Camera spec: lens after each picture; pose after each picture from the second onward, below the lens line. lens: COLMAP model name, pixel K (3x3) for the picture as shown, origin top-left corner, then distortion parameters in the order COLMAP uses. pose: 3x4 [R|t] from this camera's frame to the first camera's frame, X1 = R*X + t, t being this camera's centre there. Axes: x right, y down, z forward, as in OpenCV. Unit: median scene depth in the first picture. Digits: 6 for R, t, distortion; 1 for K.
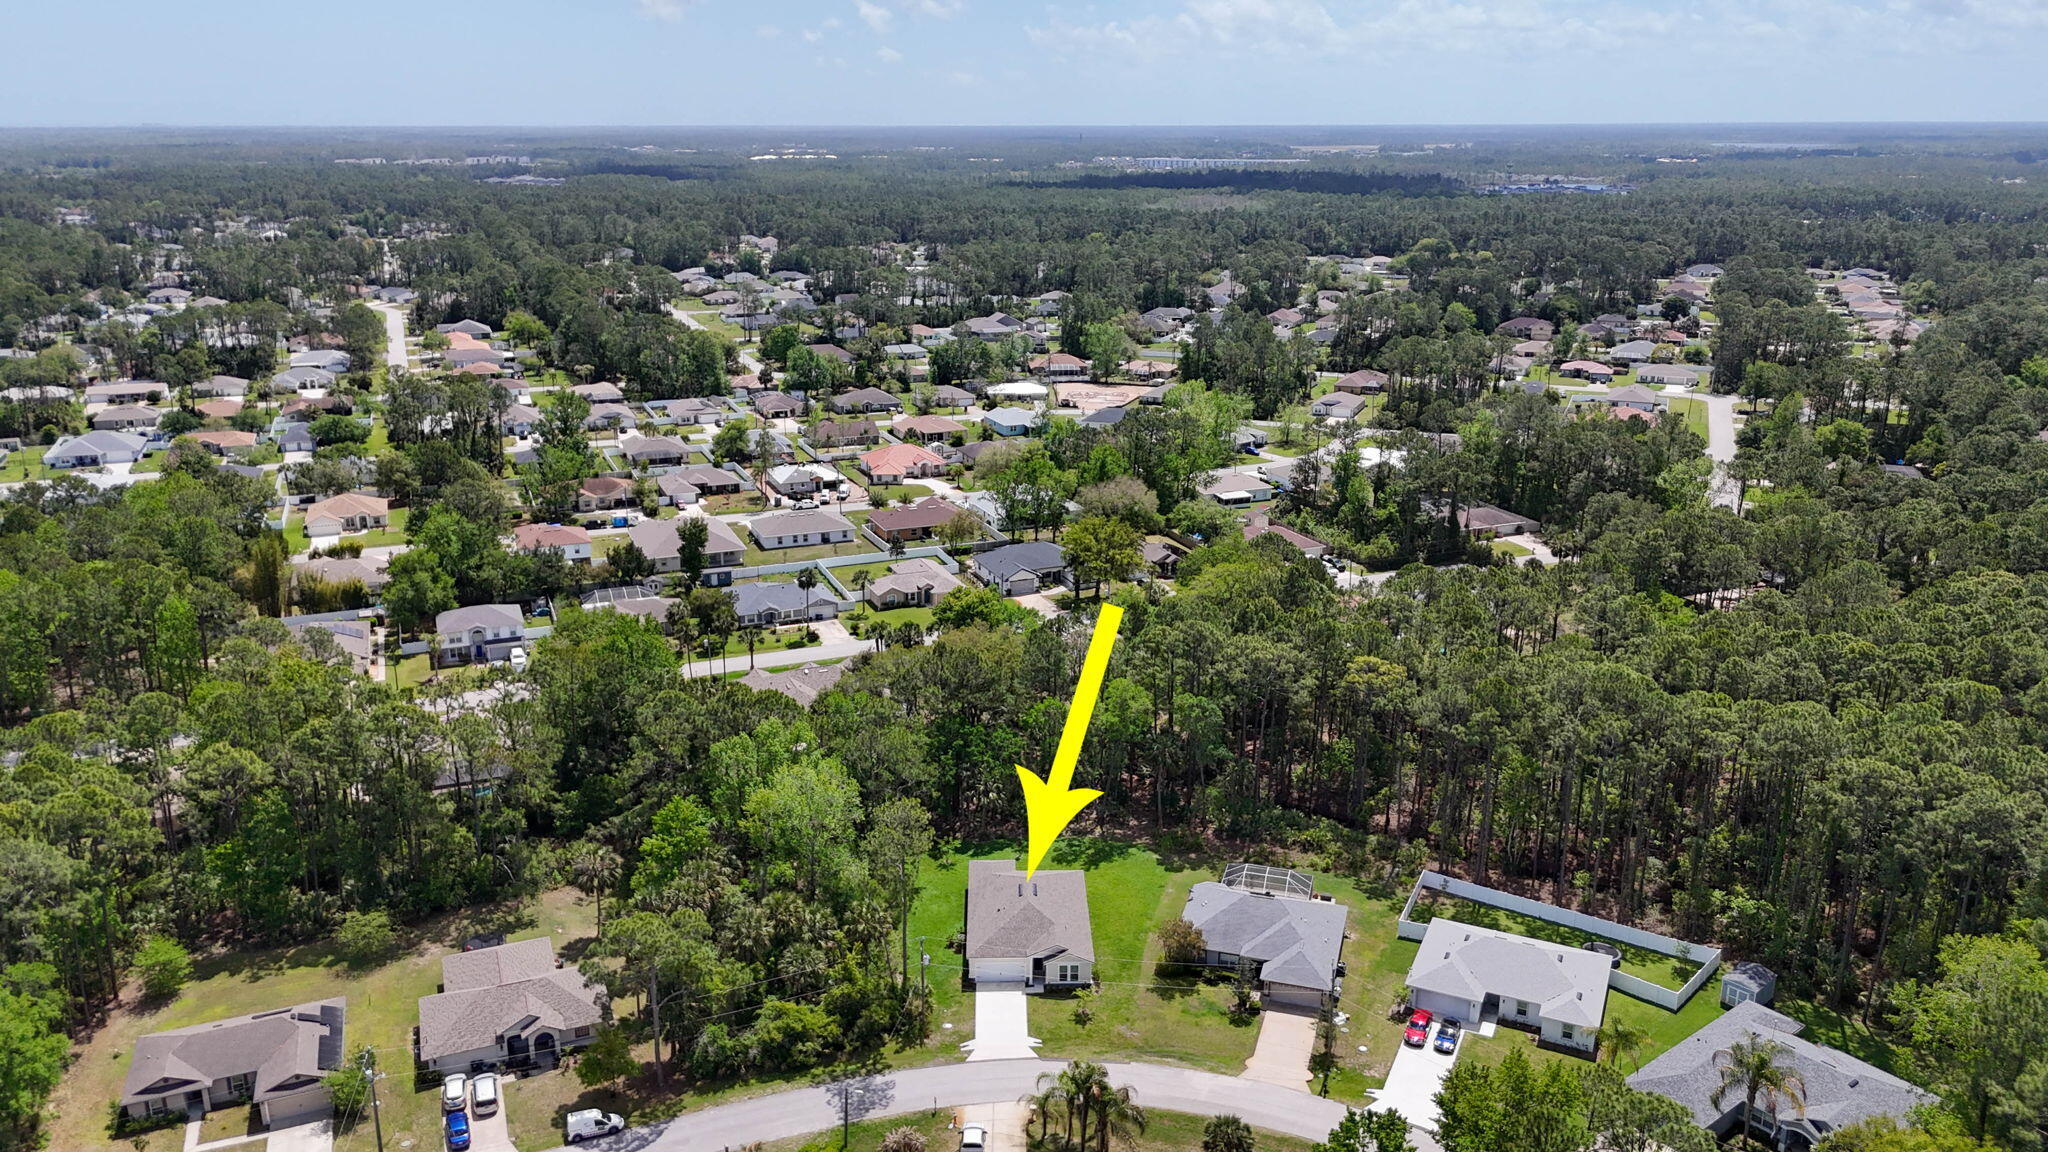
lens RADIAL K [[1520.4, 0, 1024.0], [0, 1520.4, 576.0], [0, 0, 1]] dist [0.037802, -0.001510]
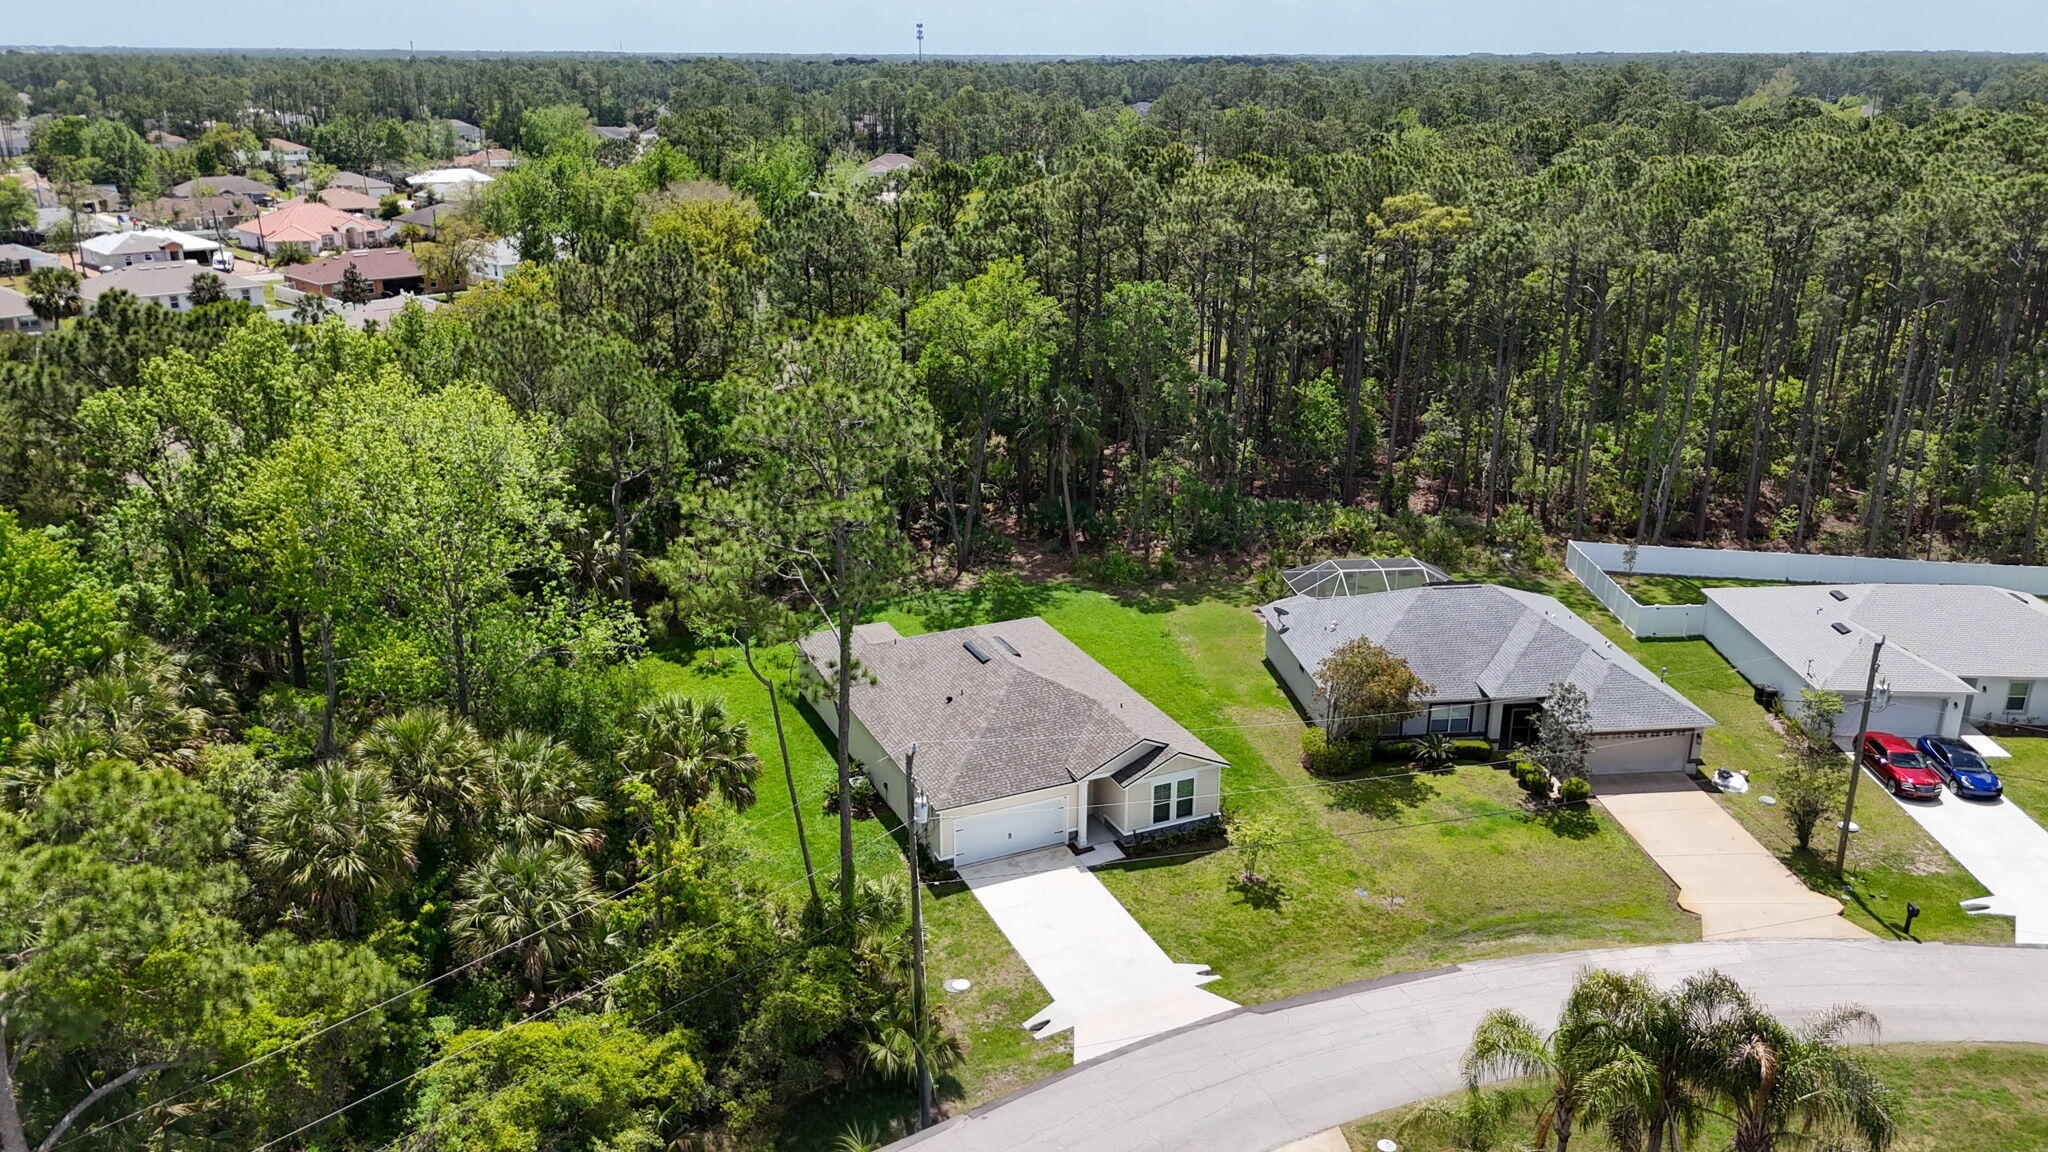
lens RADIAL K [[1520.4, 0, 1024.0], [0, 1520.4, 576.0], [0, 0, 1]] dist [0.037802, -0.001510]
pose [[0.918568, -0.126222, 0.374568, -0.157951], [0.112438, 0.991934, 0.058525, 0.173326], [-0.378934, -0.011643, 0.925350, 0.641081]]
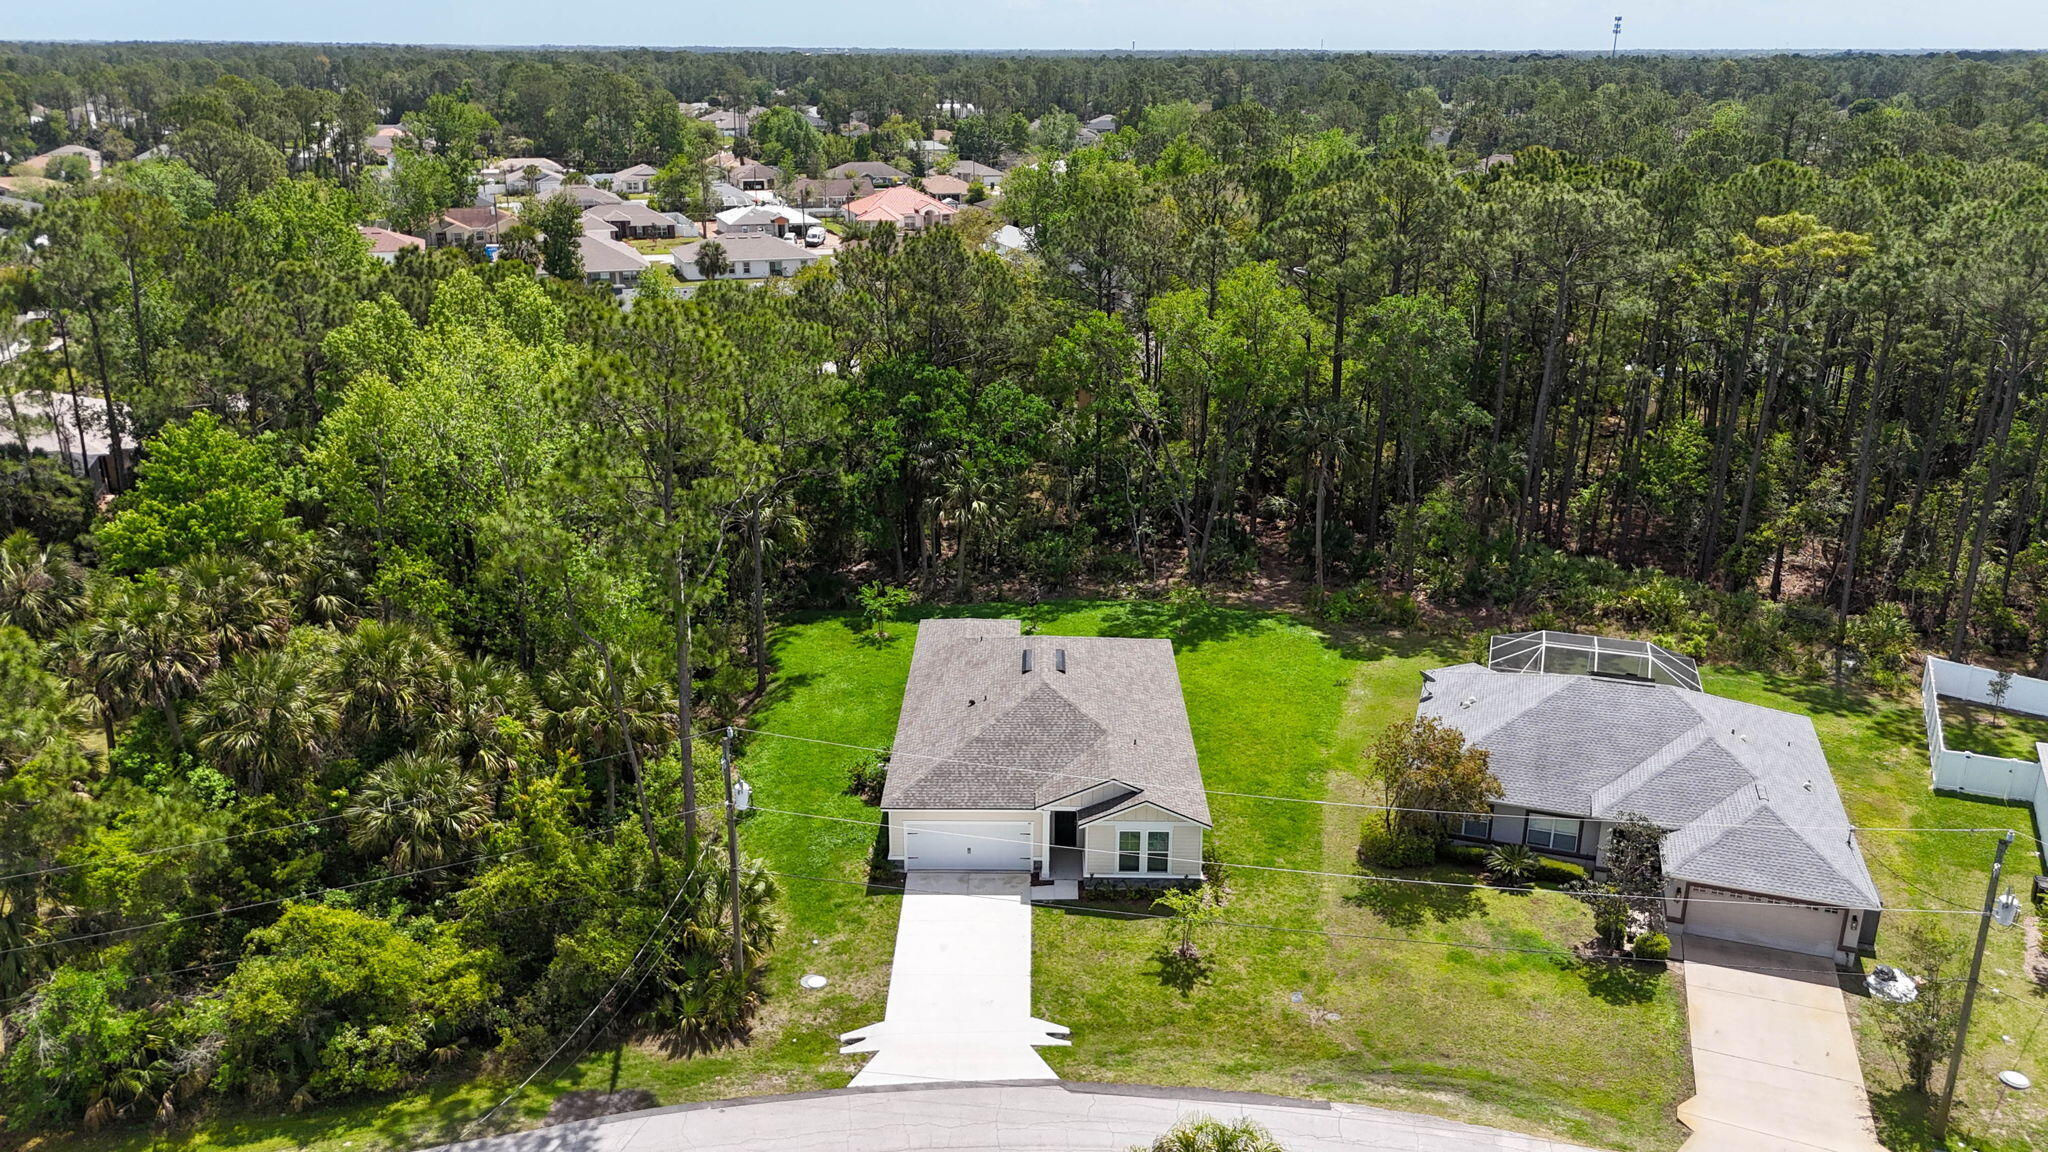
lens RADIAL K [[1520.4, 0, 1024.0], [0, 1520.4, 576.0], [0, 0, 1]] dist [0.037802, -0.001510]
pose [[0.999484, 0.013545, -0.029121, 0.009642], [-0.012410, 0.999170, 0.038798, 0.178895], [0.029622, -0.038416, 0.998823, 0.626355]]
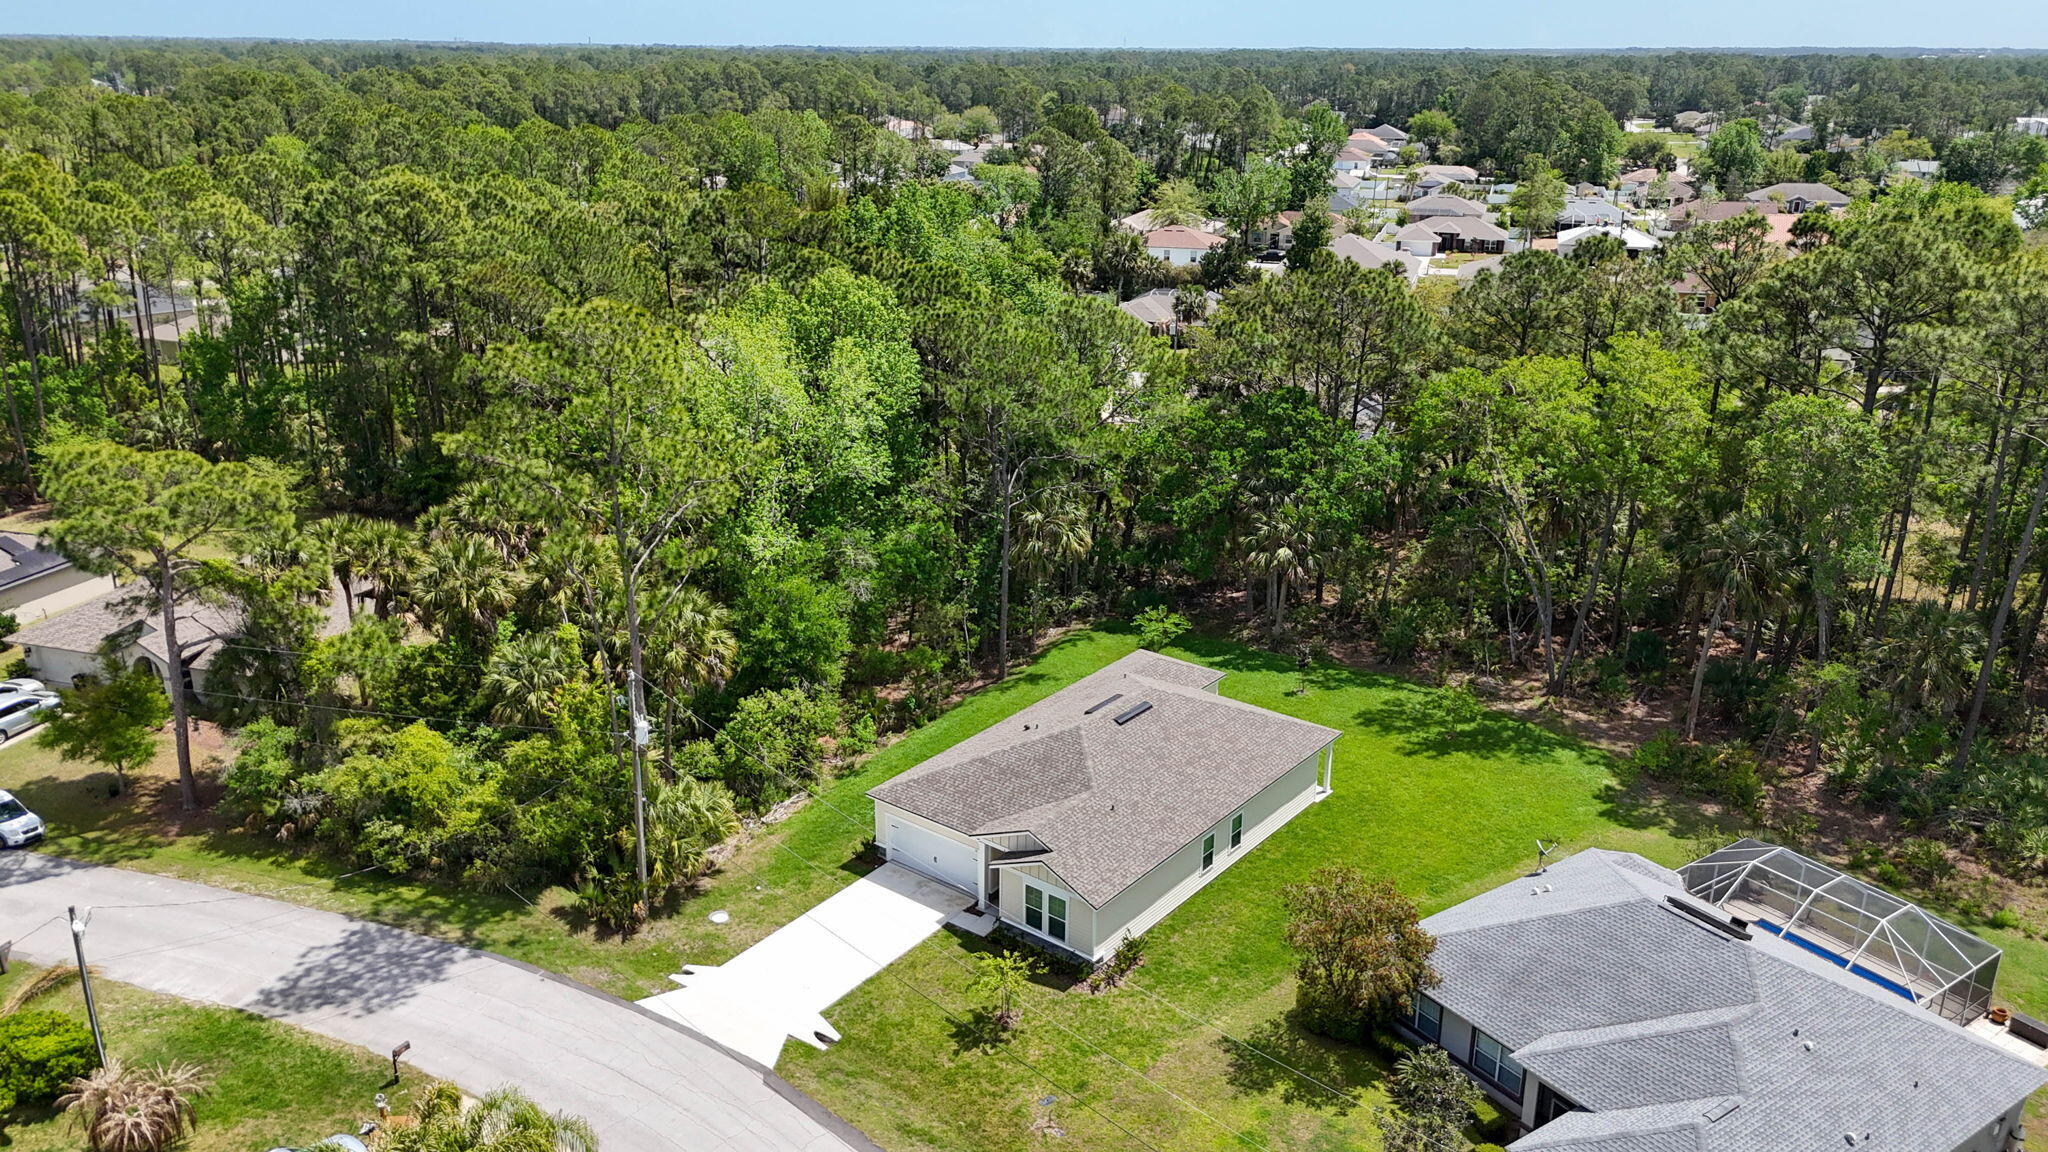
lens RADIAL K [[1520.4, 0, 1024.0], [0, 1520.4, 576.0], [0, 0, 1]] dist [0.037802, -0.001510]
pose [[0.767587, 0.211207, -0.605146, 0.238093], [-0.188088, 0.976805, 0.102346, 0.144379], [0.612726, 0.035261, 0.789508, 0.708020]]
